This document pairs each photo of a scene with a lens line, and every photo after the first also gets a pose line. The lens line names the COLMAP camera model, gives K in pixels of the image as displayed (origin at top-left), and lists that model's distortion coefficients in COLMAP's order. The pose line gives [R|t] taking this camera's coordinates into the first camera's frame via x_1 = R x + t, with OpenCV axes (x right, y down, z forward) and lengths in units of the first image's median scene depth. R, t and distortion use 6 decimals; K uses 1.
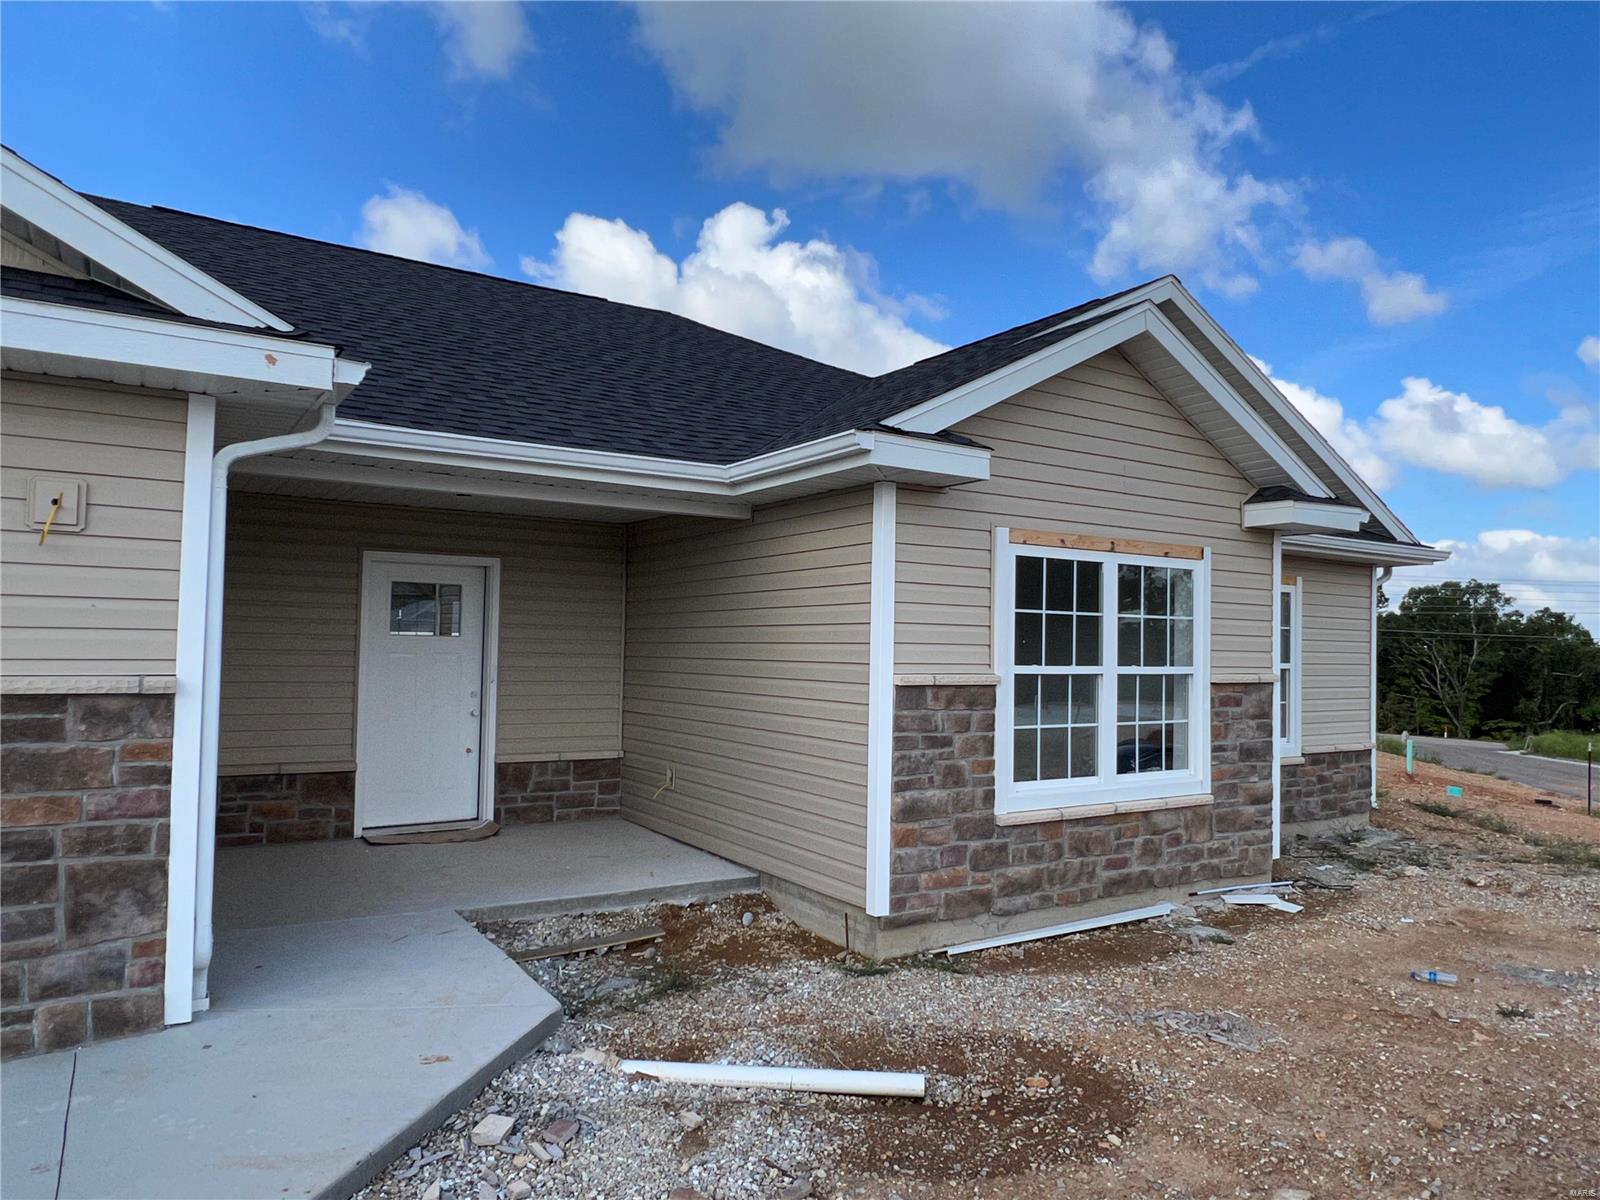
lens RADIAL K [[1041.3, 0, 799.9], [0, 1041.3, 616.8], [0, 0, 1]] dist [-0.025511, 0.002716]
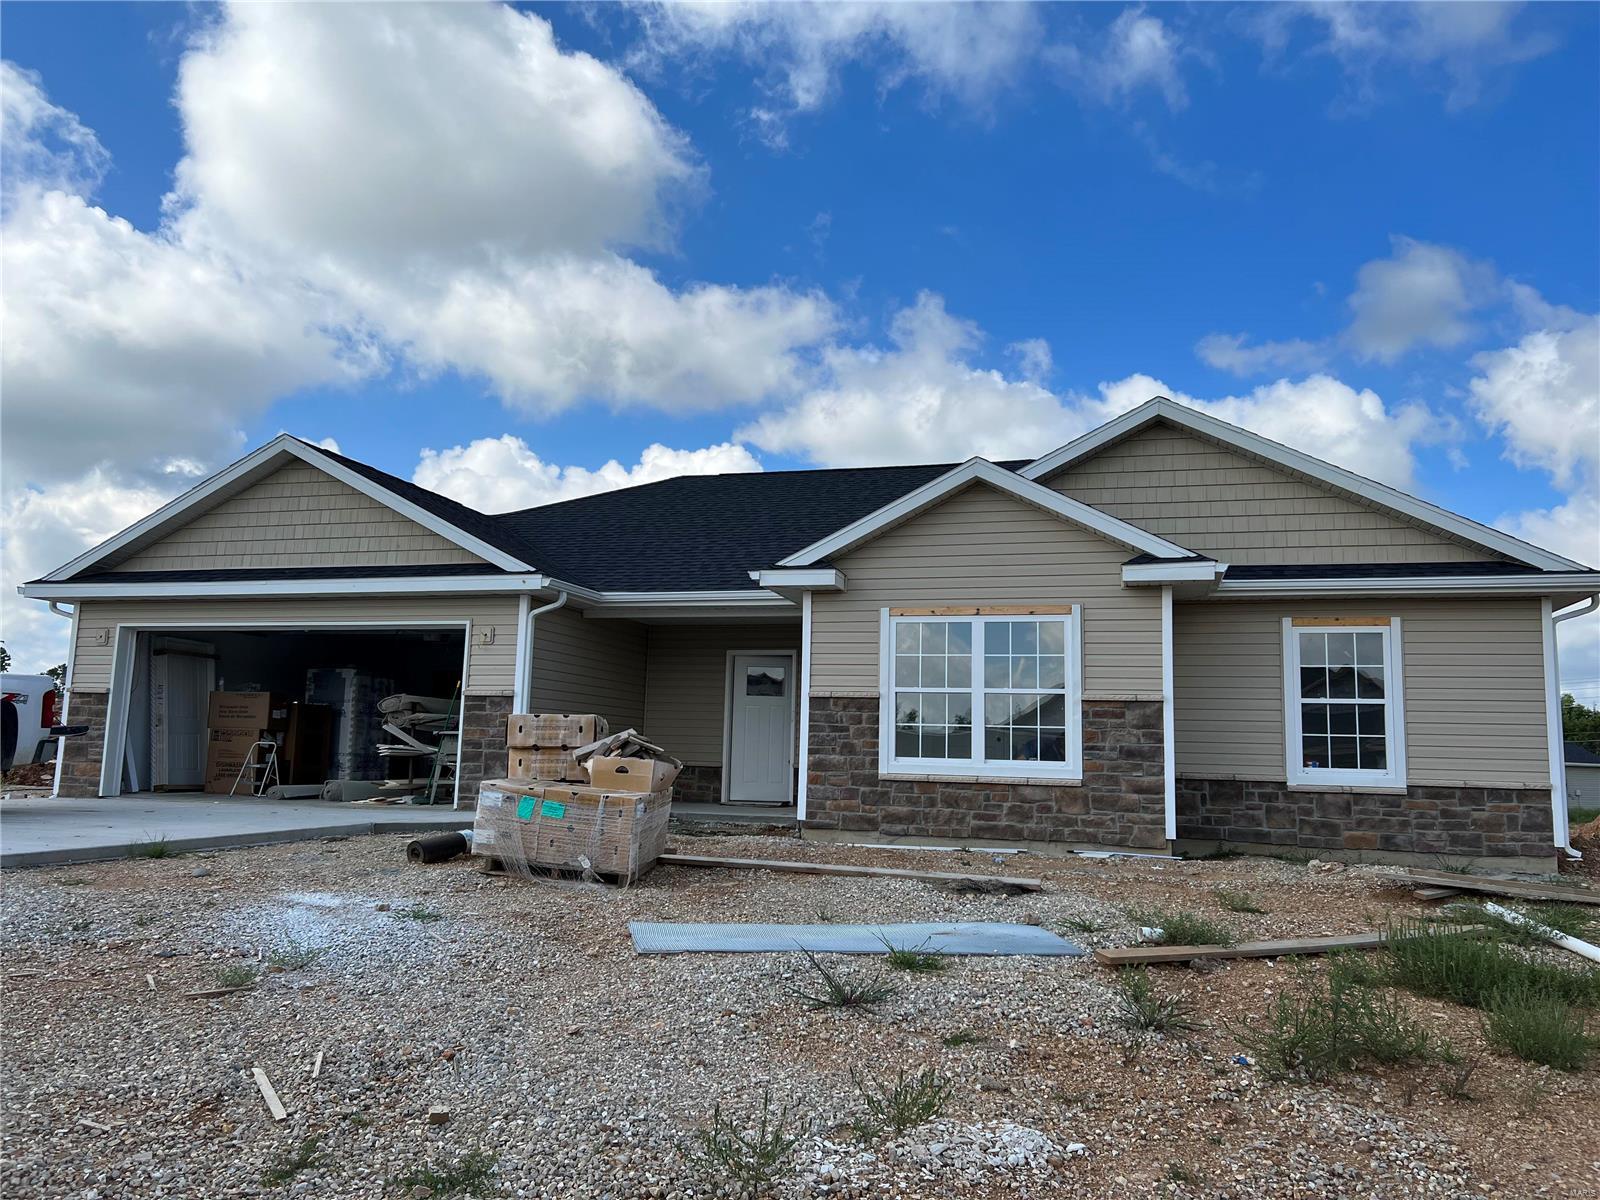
lens RADIAL K [[1211.2, 0, 801.2], [0, 1211.2, 592.4], [0, 0, 1]] dist [0.039986, -0.008101]
pose [[0.668226, -0.105121, -0.736494, 1.578331], [0.008357, 0.990965, -0.133859, 0.156961], [0.743911, 0.083293, 0.663068, -0.446969]]
